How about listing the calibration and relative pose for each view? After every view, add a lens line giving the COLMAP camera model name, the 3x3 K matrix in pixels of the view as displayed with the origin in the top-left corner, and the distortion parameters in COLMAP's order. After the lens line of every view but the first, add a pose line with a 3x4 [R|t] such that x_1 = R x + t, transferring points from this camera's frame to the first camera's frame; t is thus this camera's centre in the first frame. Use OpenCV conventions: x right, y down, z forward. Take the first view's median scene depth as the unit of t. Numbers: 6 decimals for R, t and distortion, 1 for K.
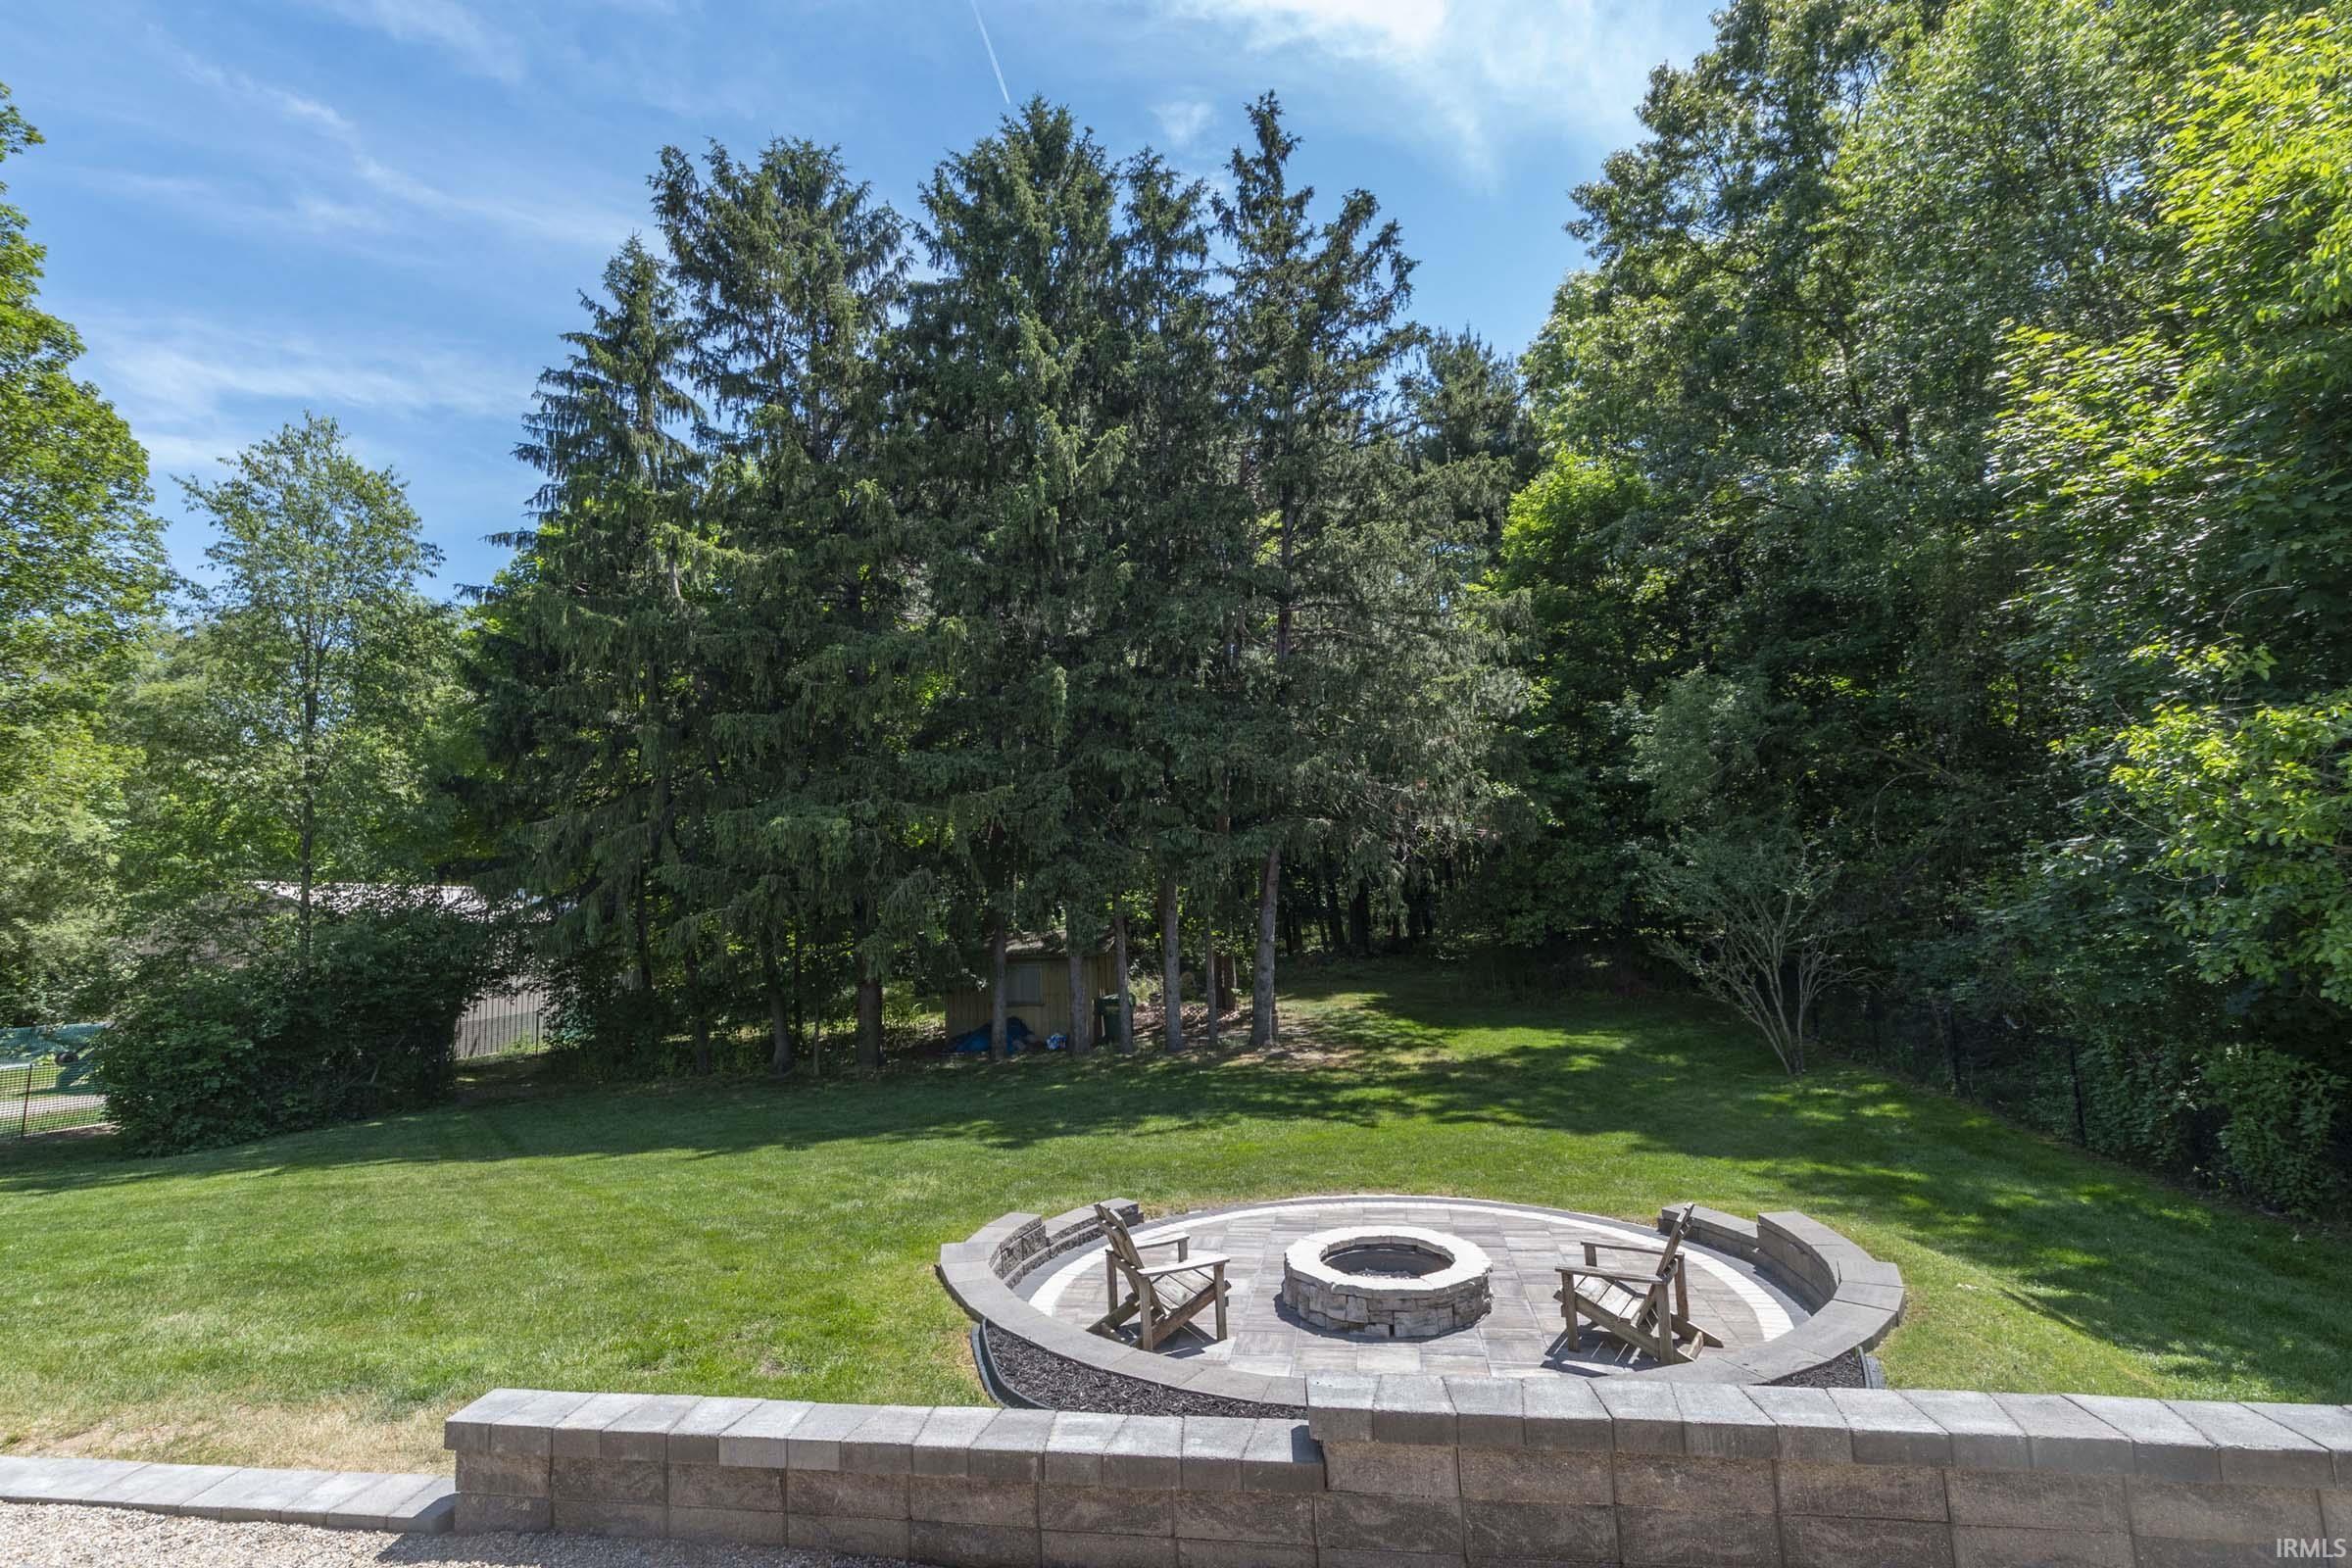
lens RADIAL K [[1086.9, 0, 1176.0], [0, 1086.9, 784.0], [0, 0, 1]] dist [-0.001871, -0.000135]
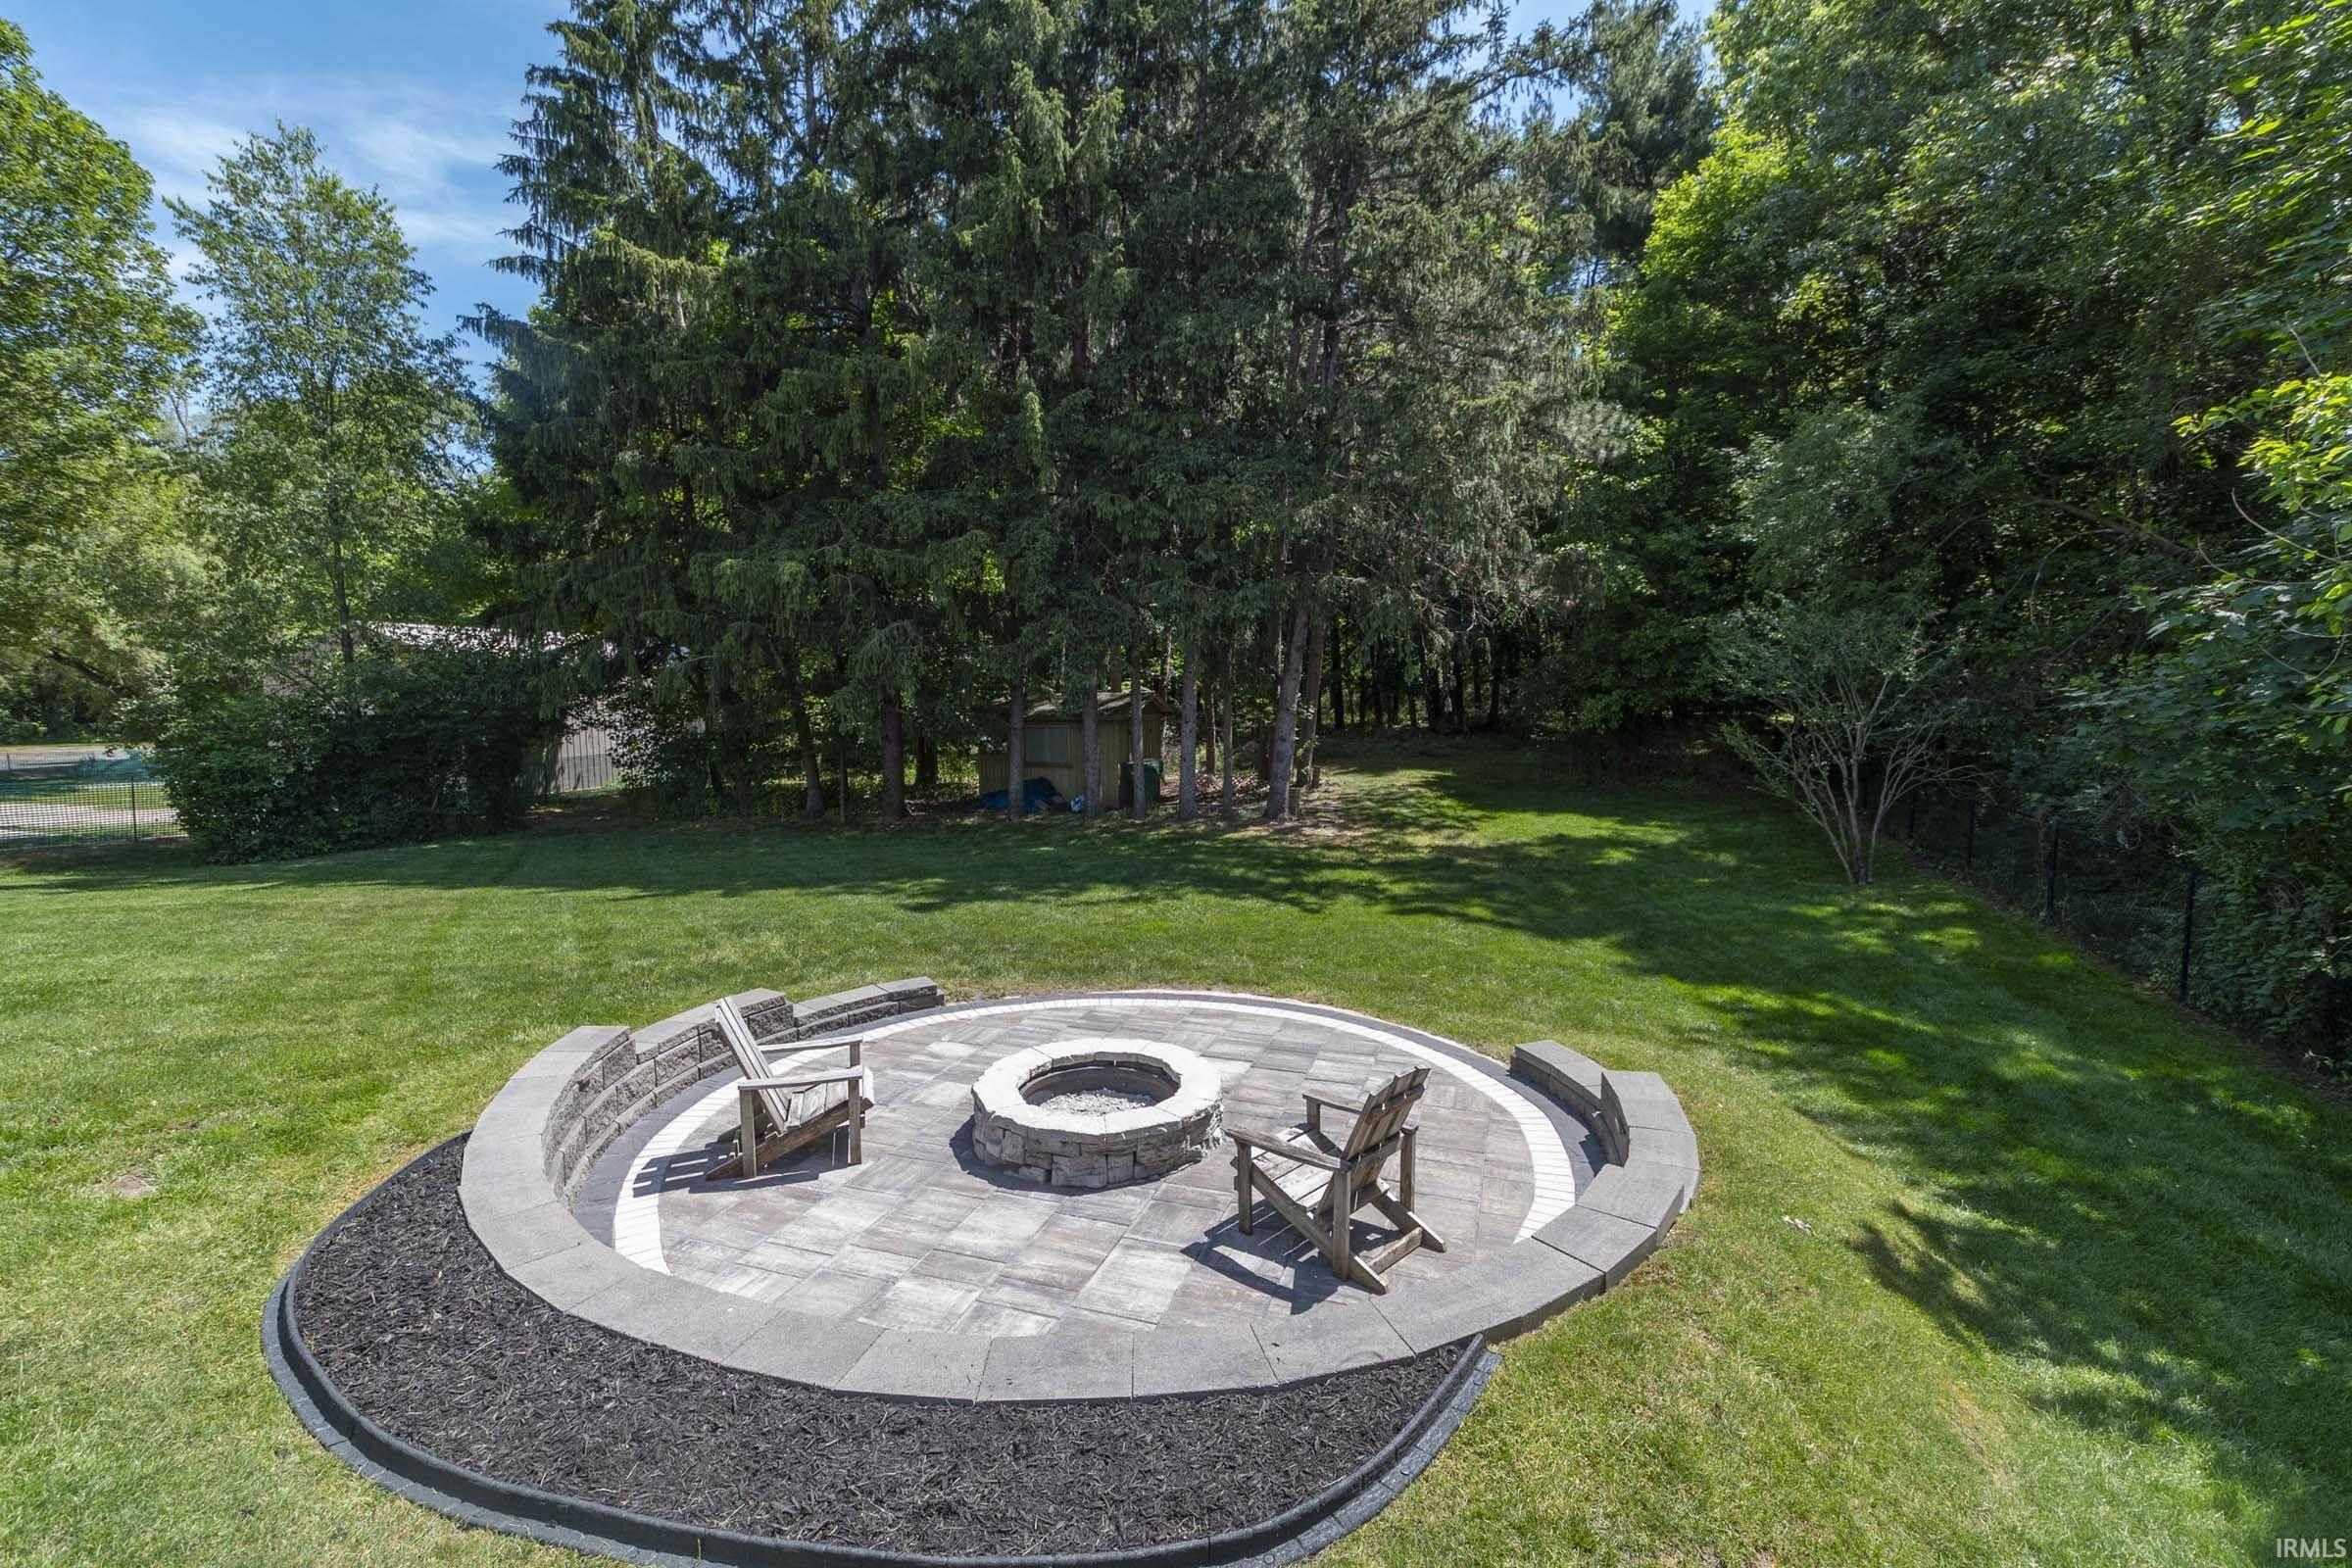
lens RADIAL K [[1051.6, 0, 1164.0], [0, 1051.6, 784.8], [0, 0, 1]] dist [-0.000250, -0.001133]
pose [[0.986980, 0.047562, -0.153651, 0.132281], [-0.013890, 0.976914, 0.213179, 0.018443], [0.160244, -0.208269, 0.964855, 0.110622]]
